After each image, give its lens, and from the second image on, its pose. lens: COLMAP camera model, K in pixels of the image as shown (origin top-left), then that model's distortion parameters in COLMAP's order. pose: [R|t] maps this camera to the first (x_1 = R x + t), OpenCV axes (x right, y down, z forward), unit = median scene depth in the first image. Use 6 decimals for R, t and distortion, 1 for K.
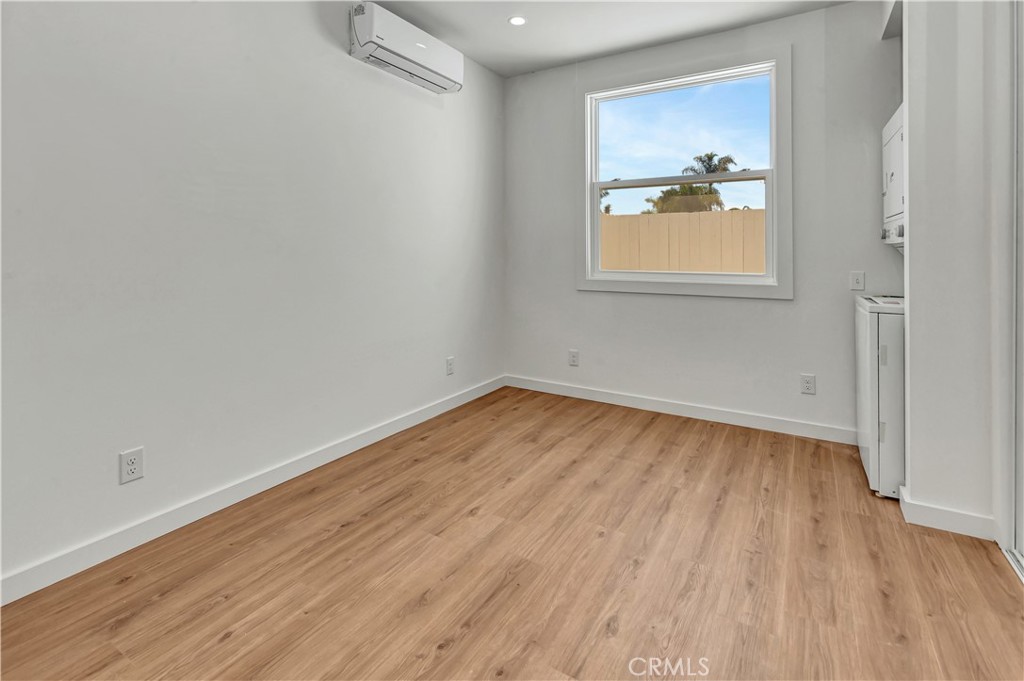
lens RADIAL K [[486.0, 0, 525.6], [0, 486.0, 250.0], [0, 0, 1]] dist [-0.004477, 0.004492]
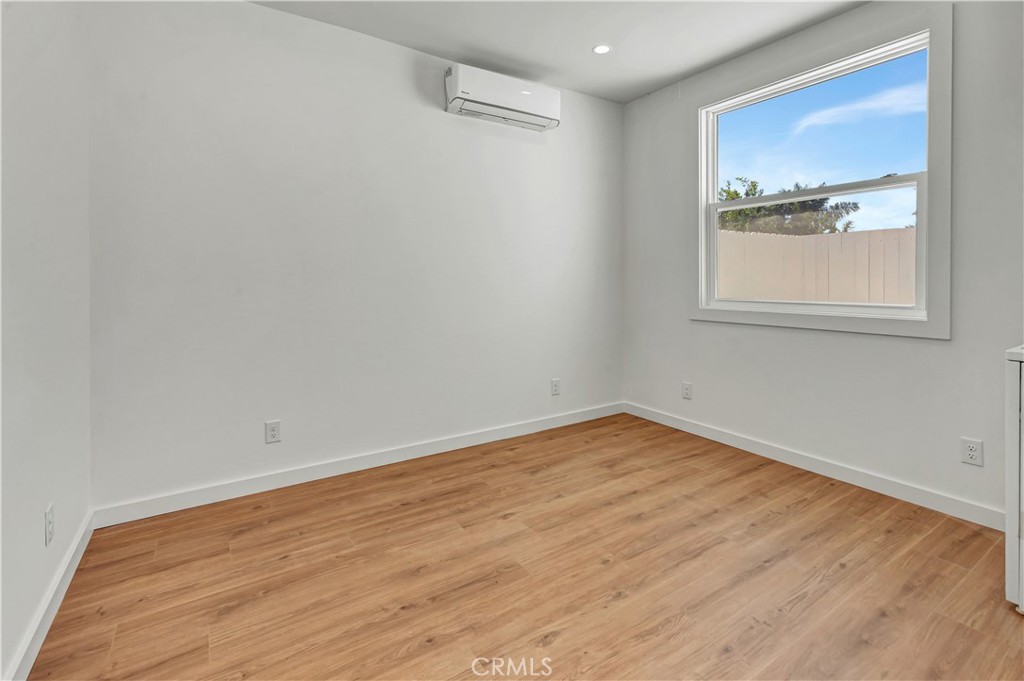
lens RADIAL K [[486.0, 0, 537.7], [0, 486.0, 285.6], [0, 0, 1]] dist [-0.004477, 0.004492]
pose [[0.904788, 0.000073, -0.425863, 0.405623], [0.008816, 0.999782, 0.018901, -0.005947], [0.425771, -0.020856, 0.904590, 0.037858]]
